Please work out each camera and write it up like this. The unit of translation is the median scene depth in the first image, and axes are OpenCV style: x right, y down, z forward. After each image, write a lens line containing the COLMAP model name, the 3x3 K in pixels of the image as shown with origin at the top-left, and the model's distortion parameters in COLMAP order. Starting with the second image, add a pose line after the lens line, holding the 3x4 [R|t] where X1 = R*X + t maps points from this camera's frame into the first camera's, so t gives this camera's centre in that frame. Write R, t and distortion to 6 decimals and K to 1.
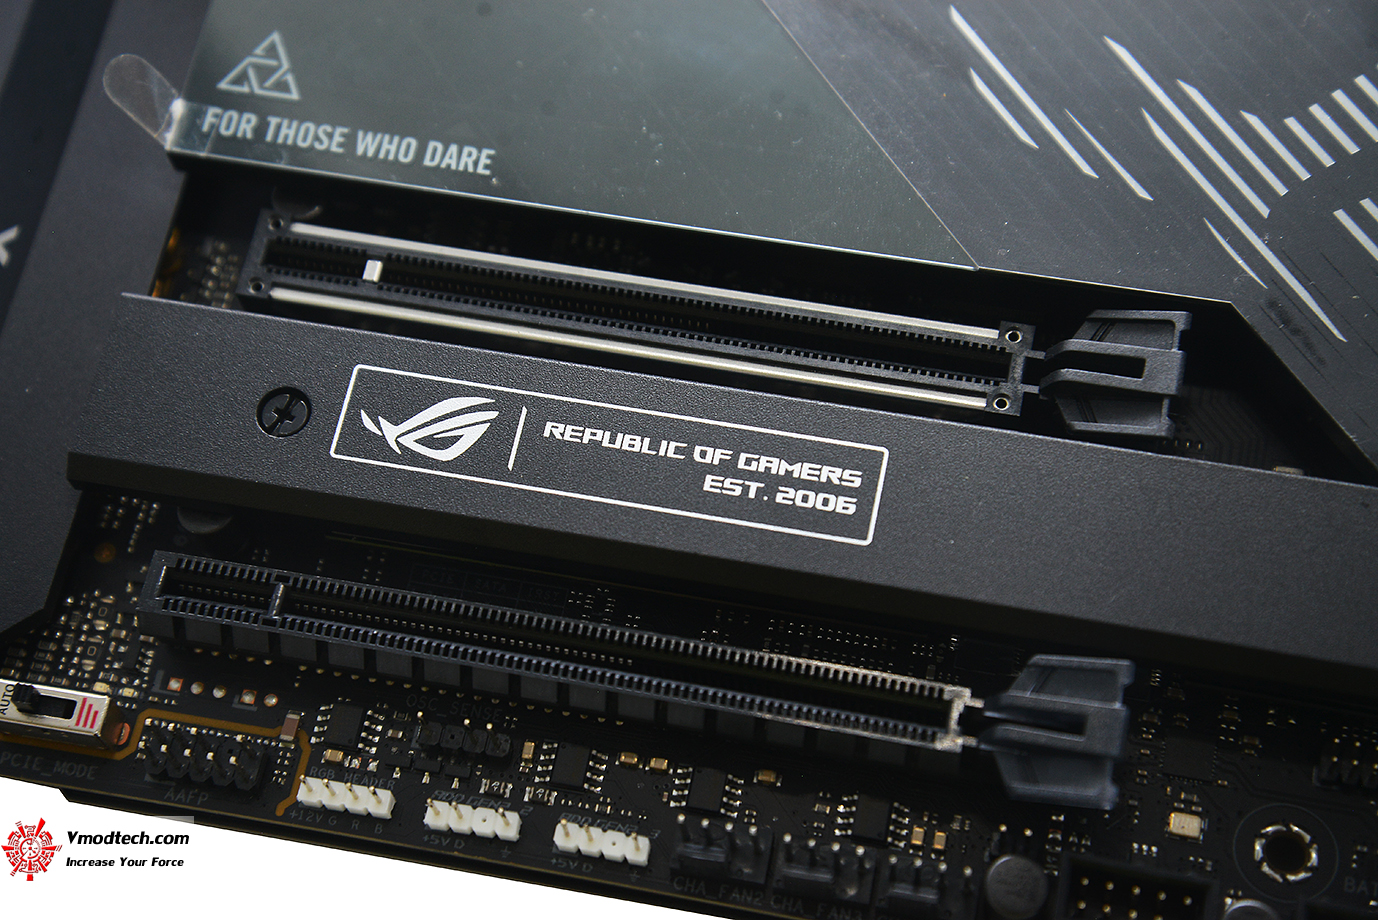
lens RADIAL K [[2558.5, 0, 684.6], [0, 2558.5, 460.1], [0, 0, 1]] dist [0.287066, -0.128707]
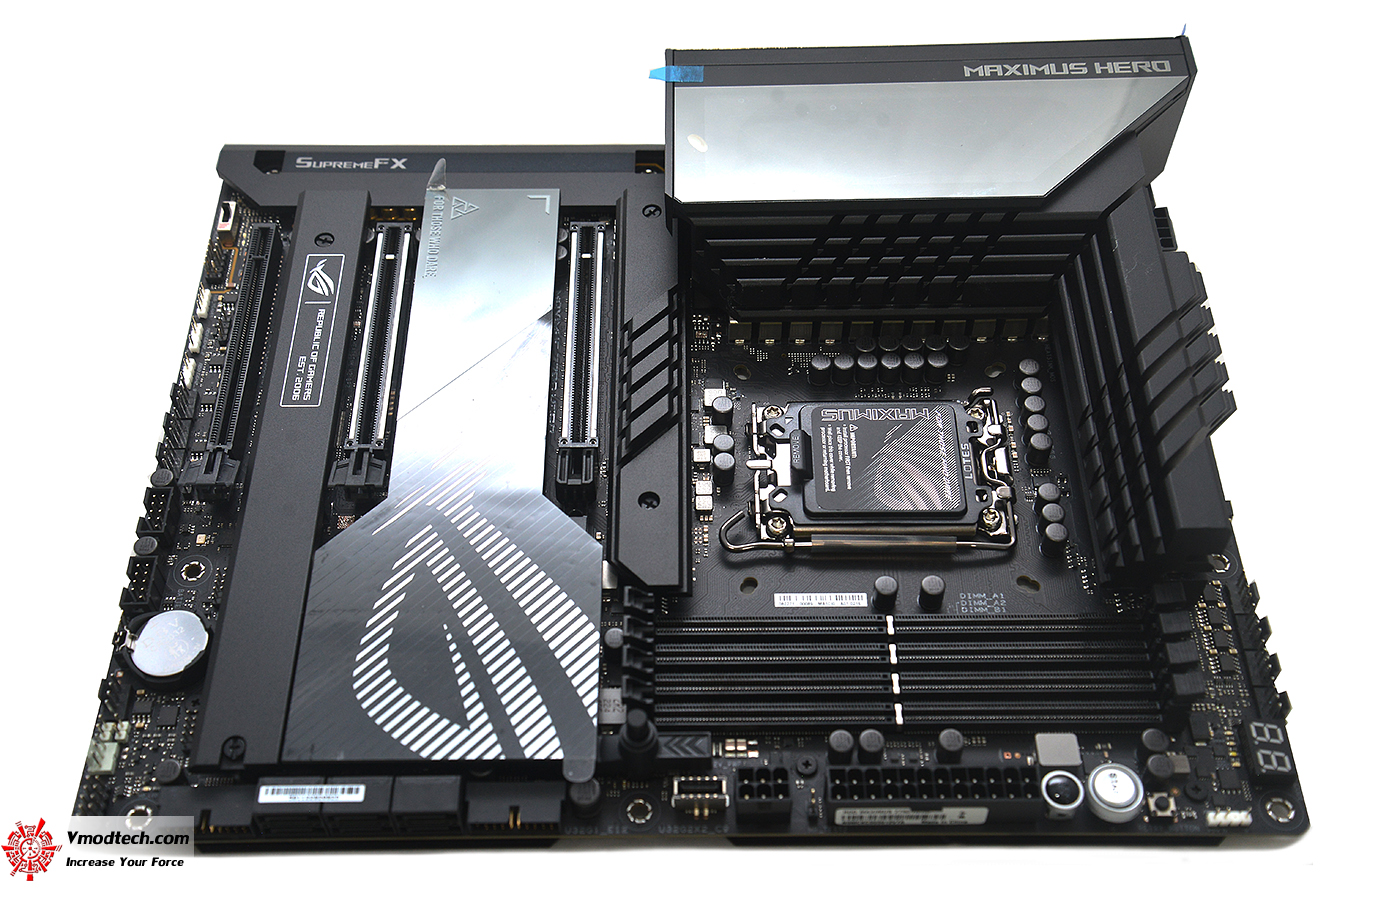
lens RADIAL K [[1612.6, 0, 680.0], [0, 1612.6, 463.5], [0, 0, 1]] dist [0.110877, 0.055222]
pose [[0.209264, 0.832681, -0.512690, 1.043305], [-0.892778, 0.376593, 0.247235, -0.713932], [0.398944, 0.405981, 0.822207, -0.216016]]
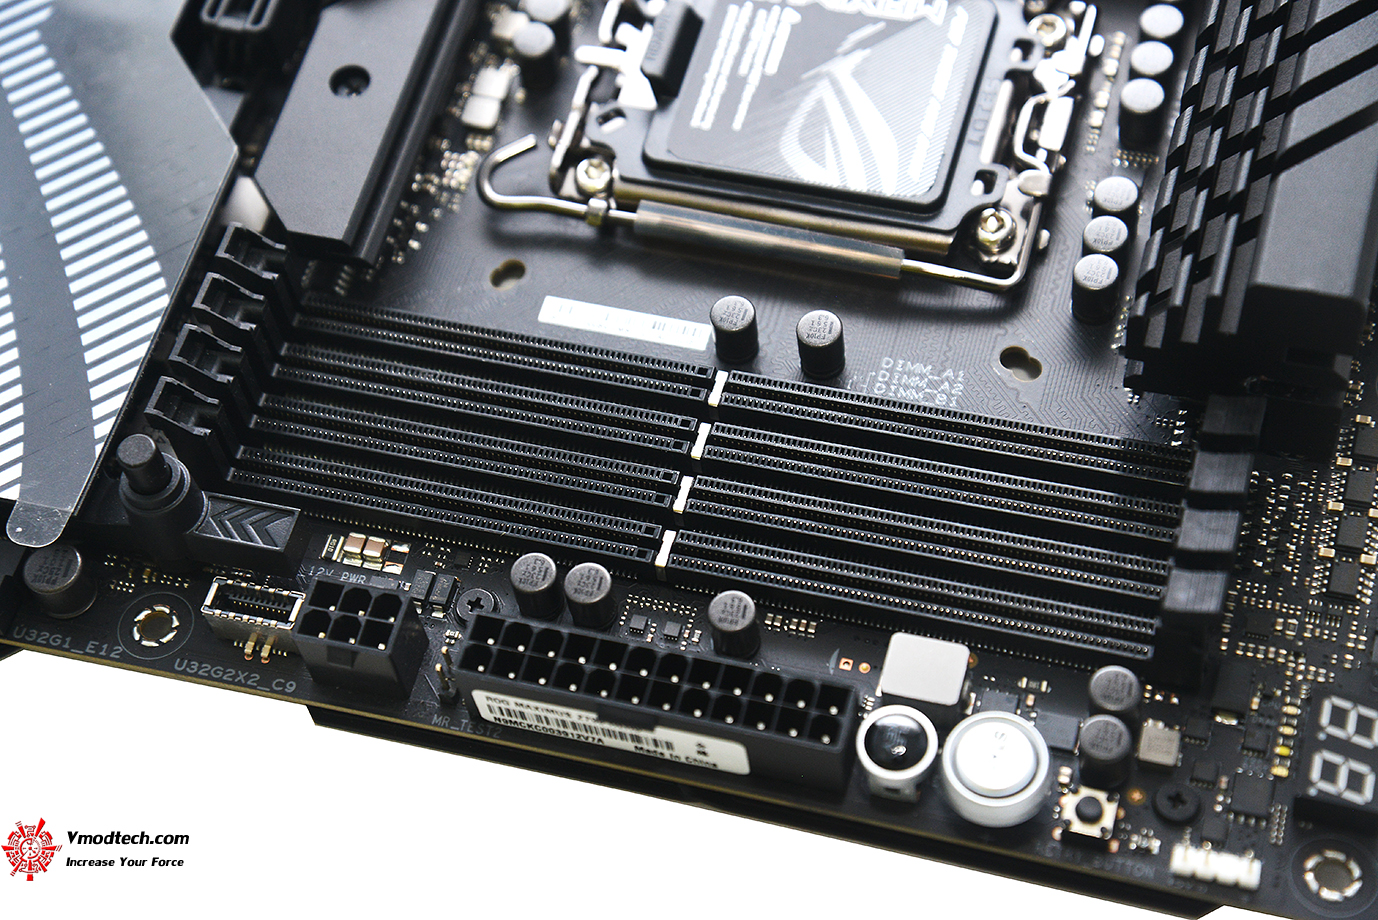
lens RADIAL K [[2654.1, 0, 682.6], [0, 2654.1, 454.2], [0, 0, 1]] dist [0.348780, 0.056781]
pose [[-0.058149, 0.893367, -0.445549, 1.044991], [-0.858495, 0.183035, 0.479046, -1.064162], [0.509515, 0.410357, 0.756308, 0.189441]]
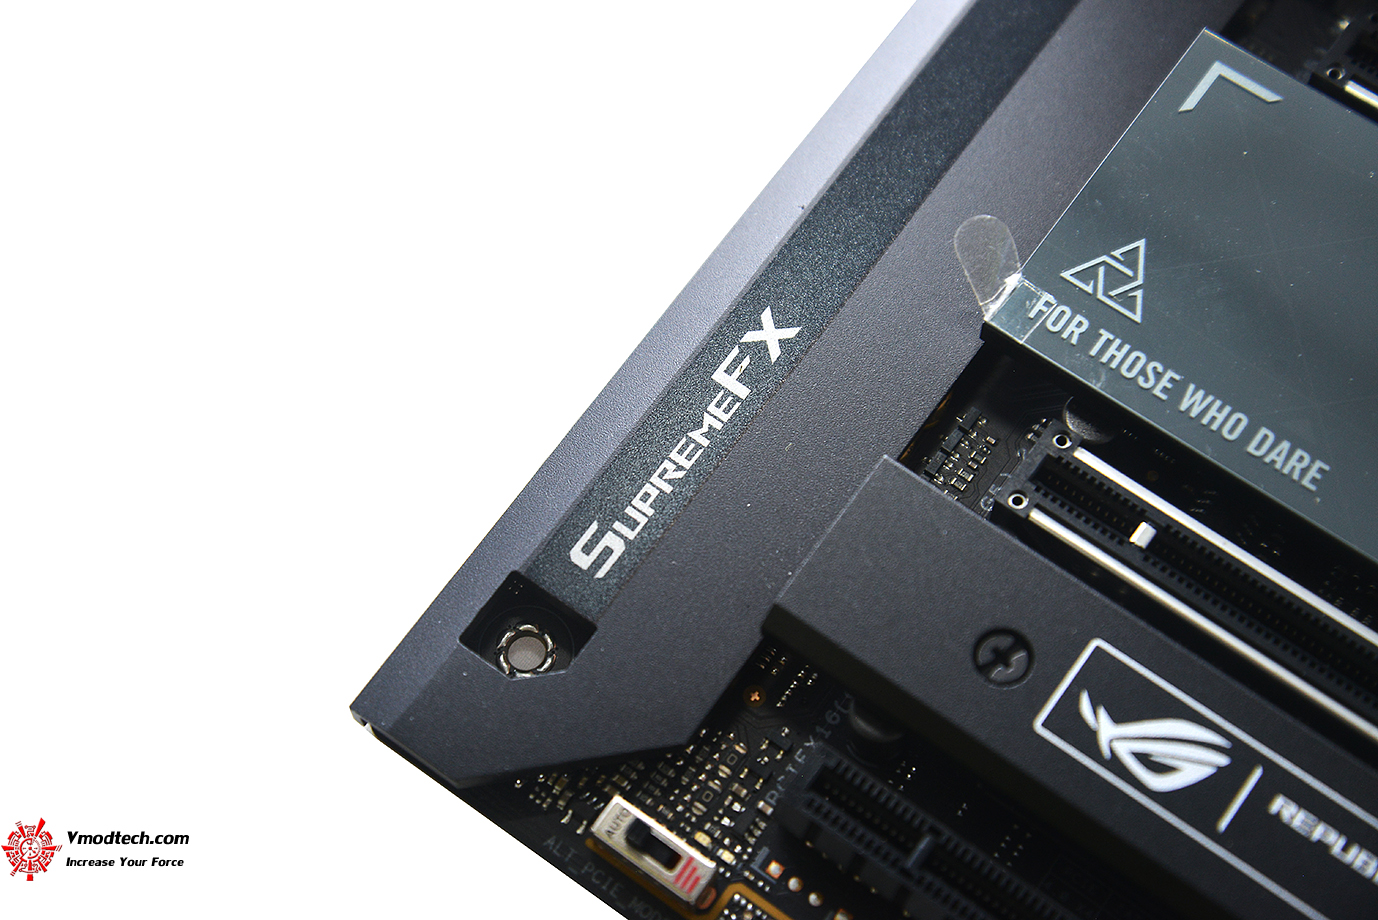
lens RADIAL K [[2558.5, 0, 684.6], [0, 2558.5, 460.1], [0, 0, 1]] dist [0.287066, -0.128707]
pose [[0.911372, 0.400324, -0.095612, -0.197437], [-0.392685, 0.915322, 0.089356, -0.118669], [0.123287, -0.043891, 0.991400, 0.084838]]
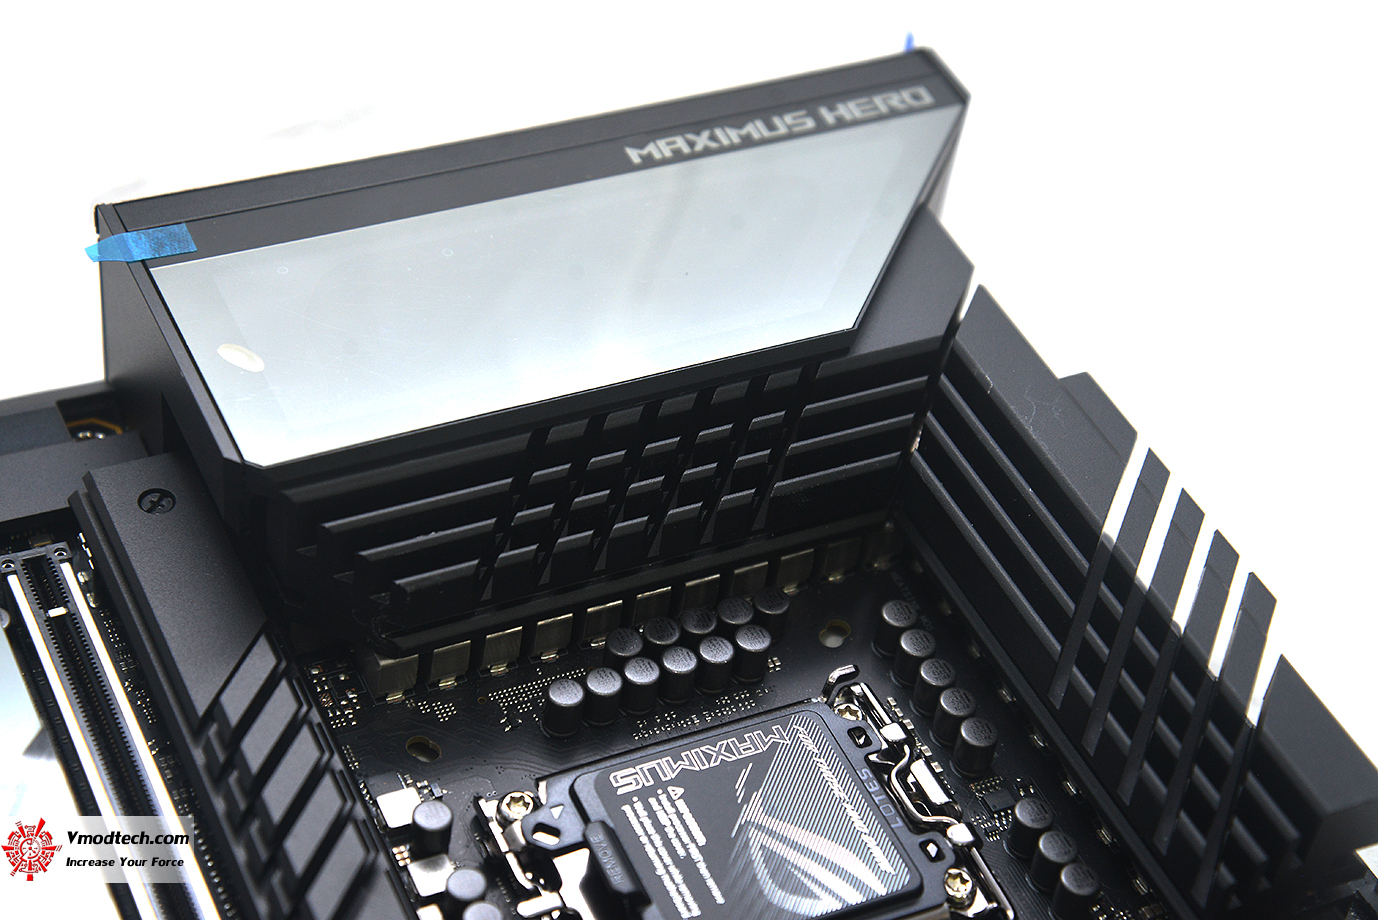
lens RADIAL K [[2744.1, 0, 669.0], [0, 2744.1, 458.3], [0, 0, 1]] dist [0.419739, -0.038866]
pose [[0.588167, 0.658726, -0.469191, 0.806229], [-0.788460, 0.596158, -0.151413, -0.352707], [0.179972, 0.458995, 0.870020, -0.239069]]
